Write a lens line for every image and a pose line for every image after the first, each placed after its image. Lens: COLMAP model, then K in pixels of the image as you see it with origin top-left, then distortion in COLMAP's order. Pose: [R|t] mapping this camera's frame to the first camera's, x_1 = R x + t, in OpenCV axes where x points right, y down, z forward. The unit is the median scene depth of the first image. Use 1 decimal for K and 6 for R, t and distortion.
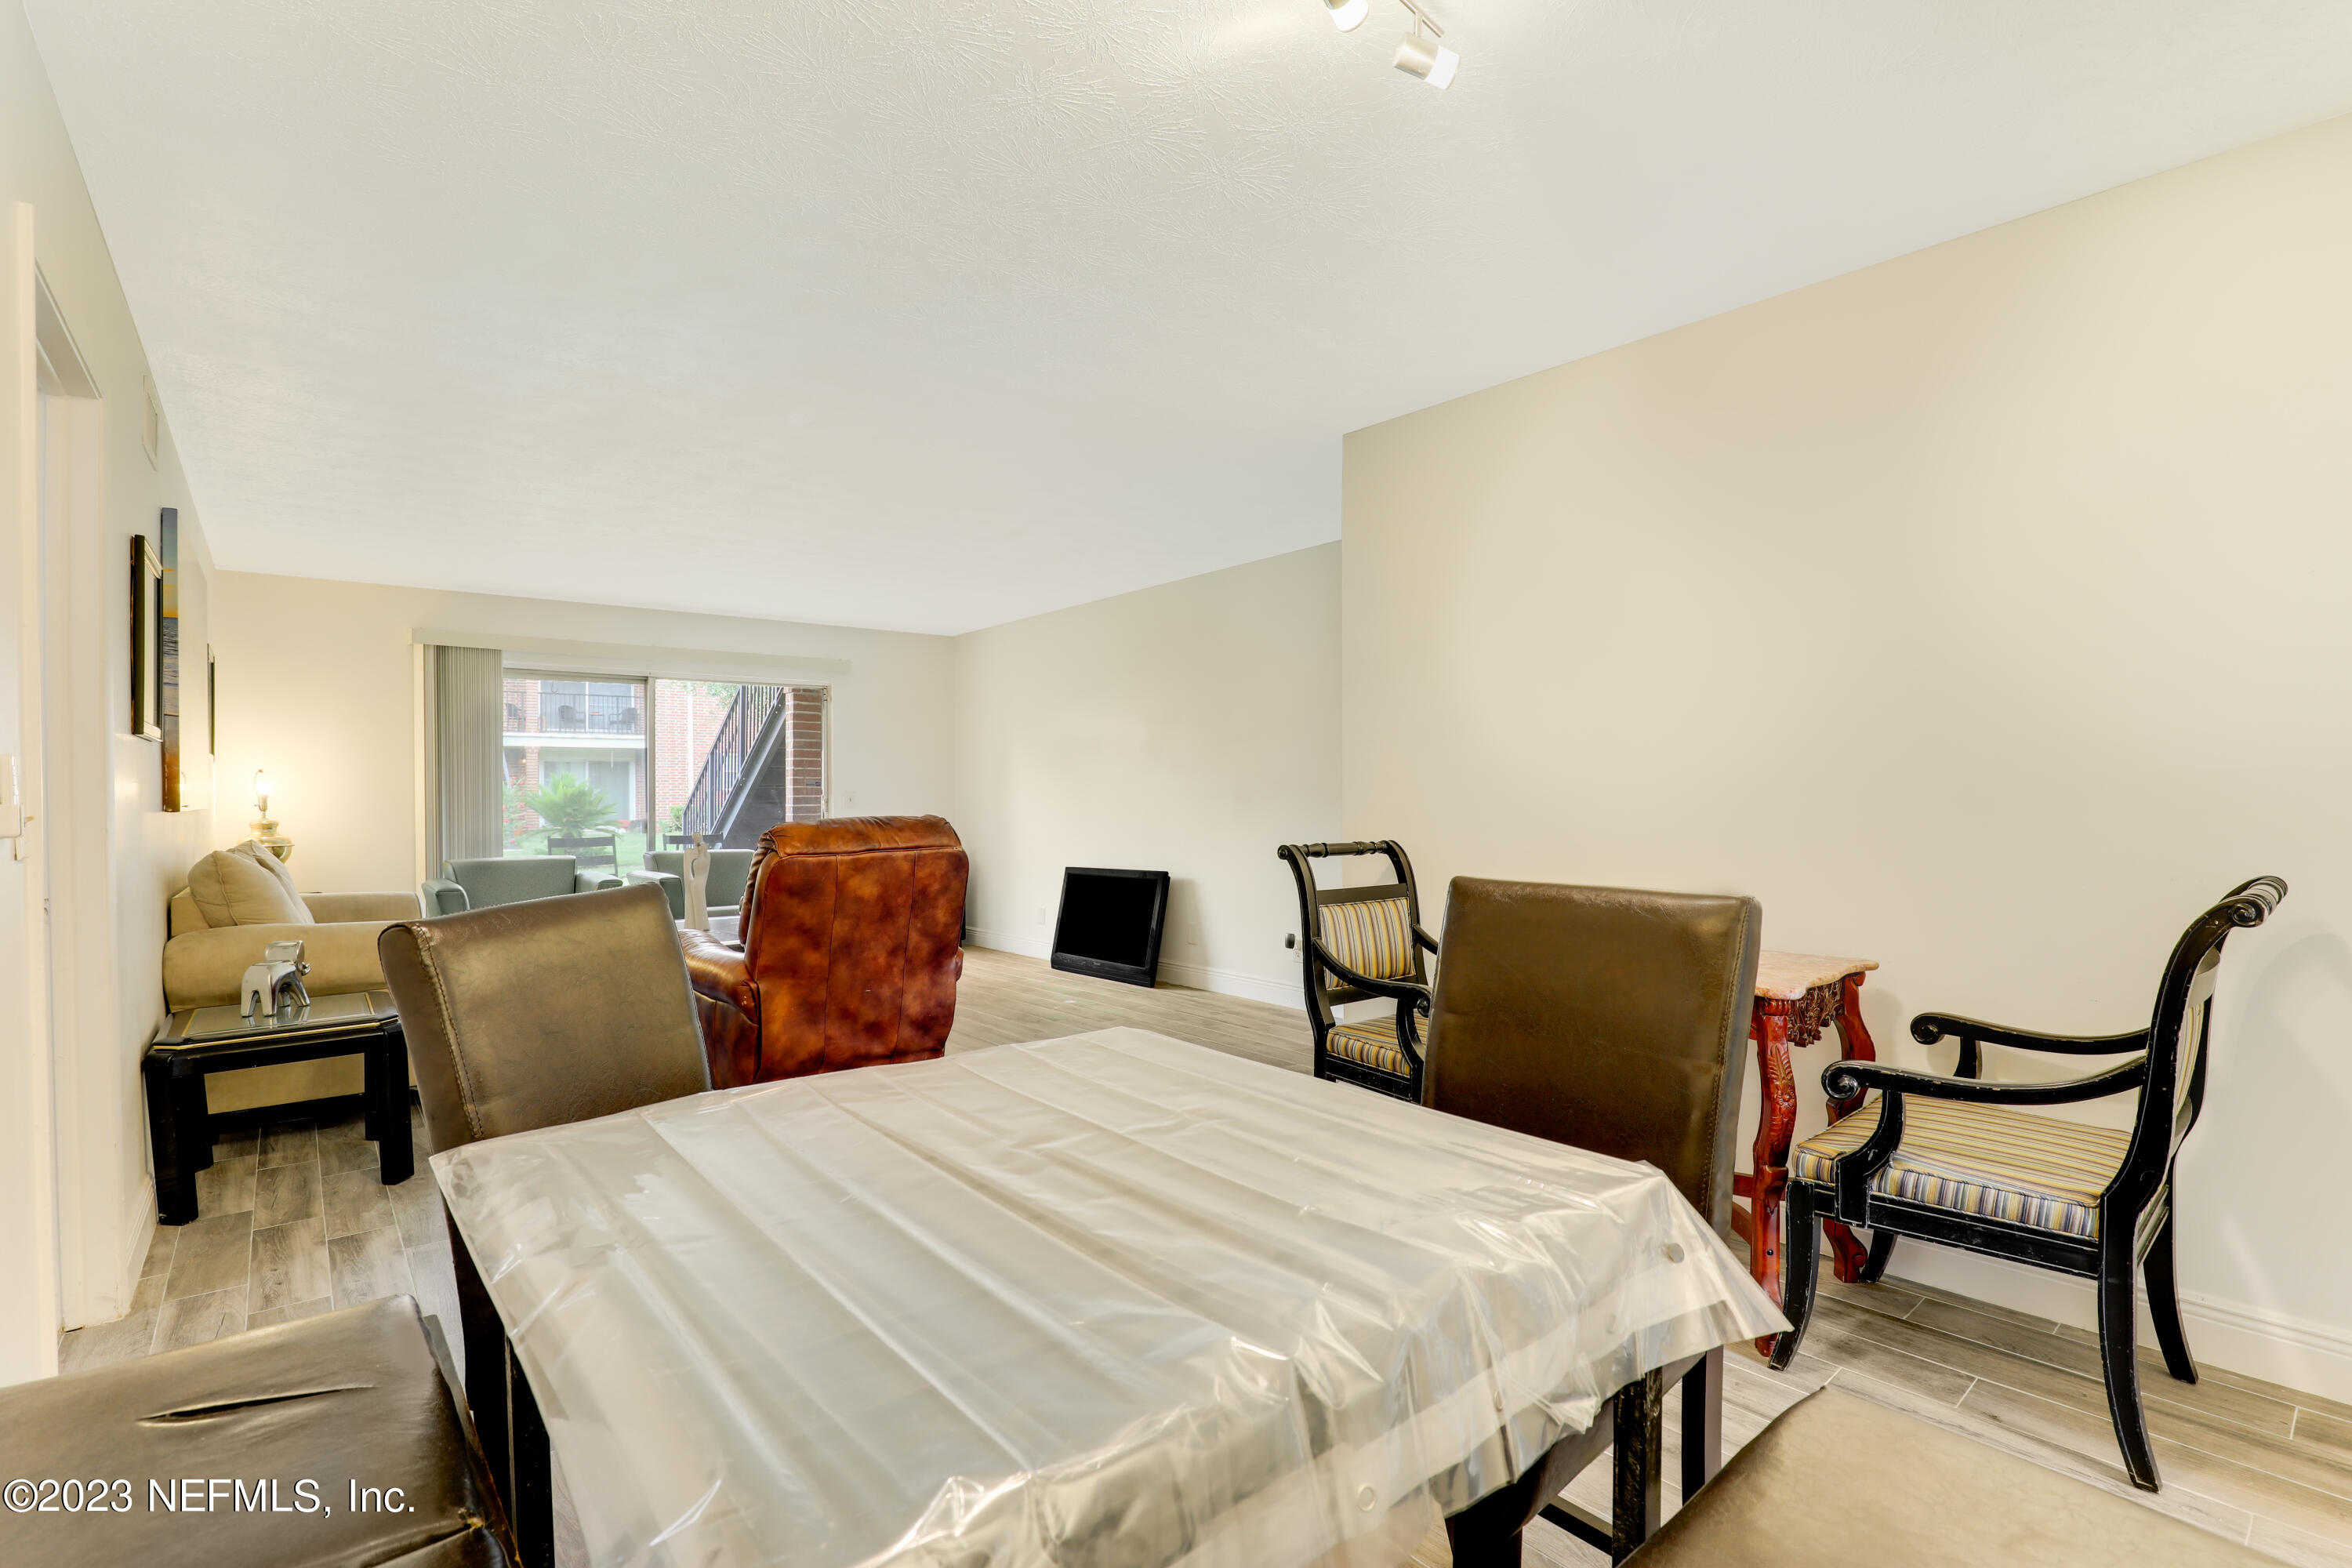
lens RADIAL K [[1084.1, 0, 1187.1], [0, 1084.1, 799.2], [0, 0, 1]] dist [-0.029962, 0.004982]
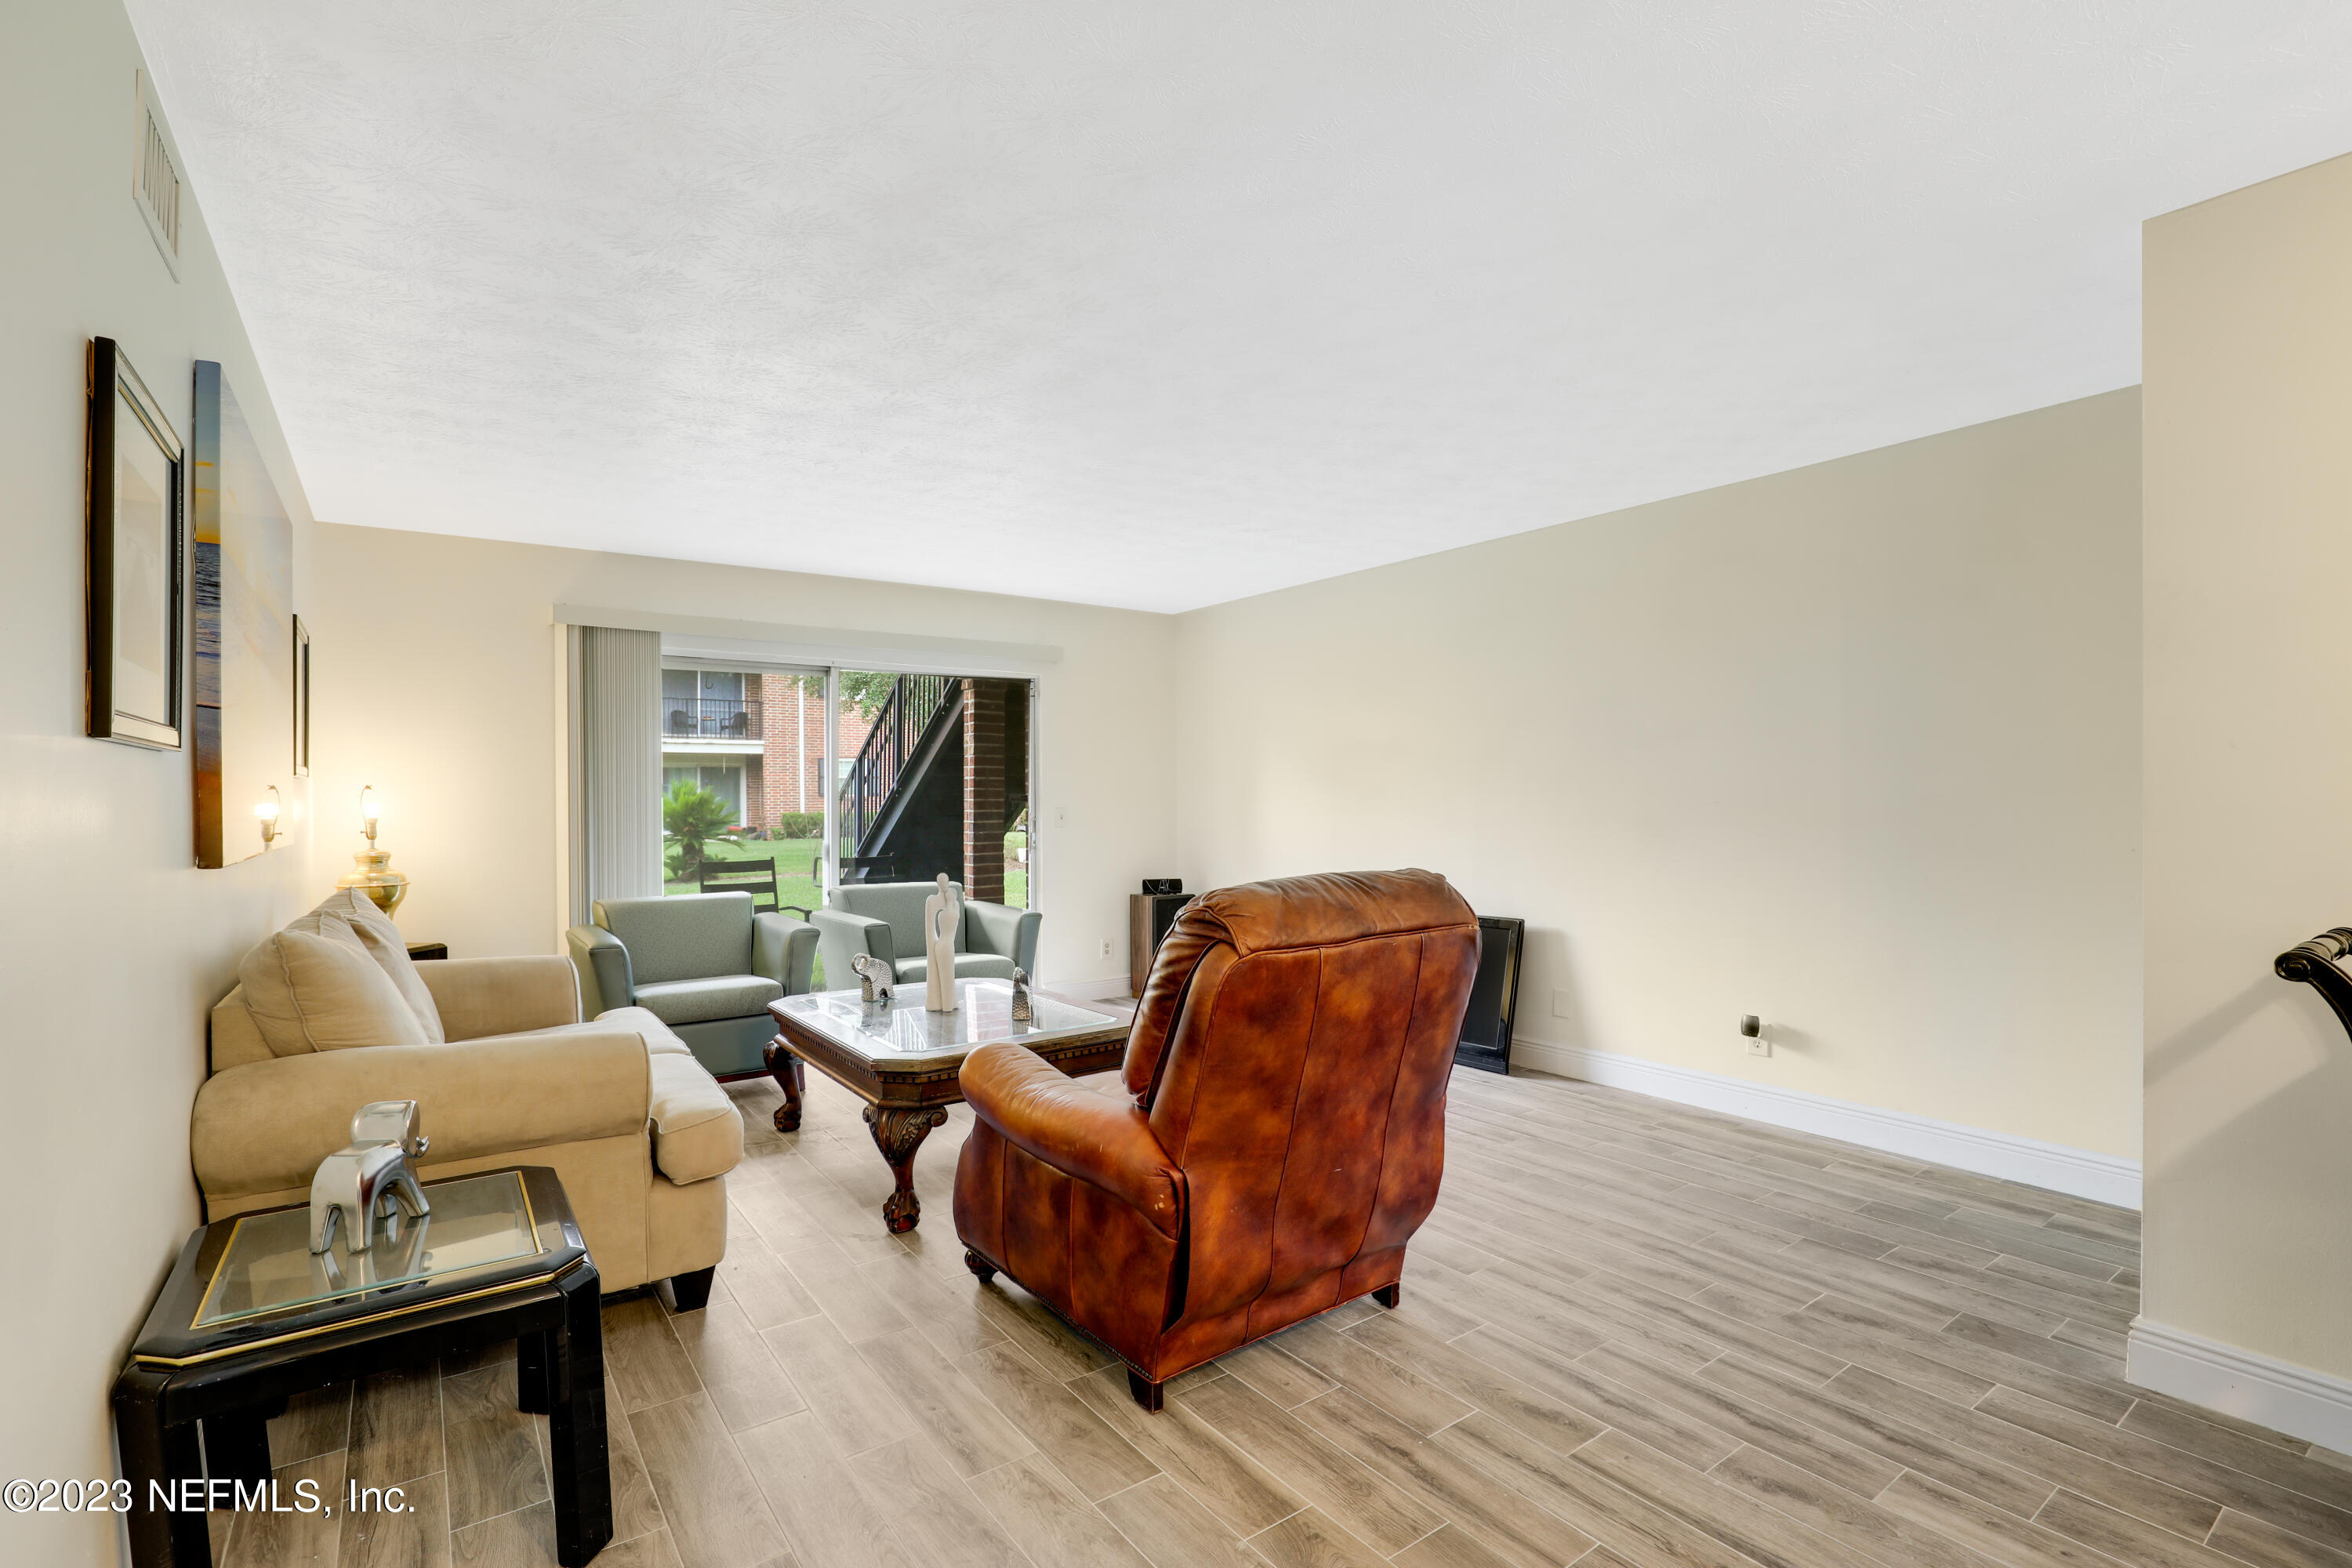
lens RADIAL K [[1084.1, 0, 1185.7], [0, 1084.1, 801.0], [0, 0, 1]] dist [-0.029962, 0.004982]
pose [[0.997293, -0.000152, -0.073533, -0.338855], [0.000037, 0.999999, -0.001555, -0.023151], [0.073533, 0.001548, 0.997292, 0.411760]]
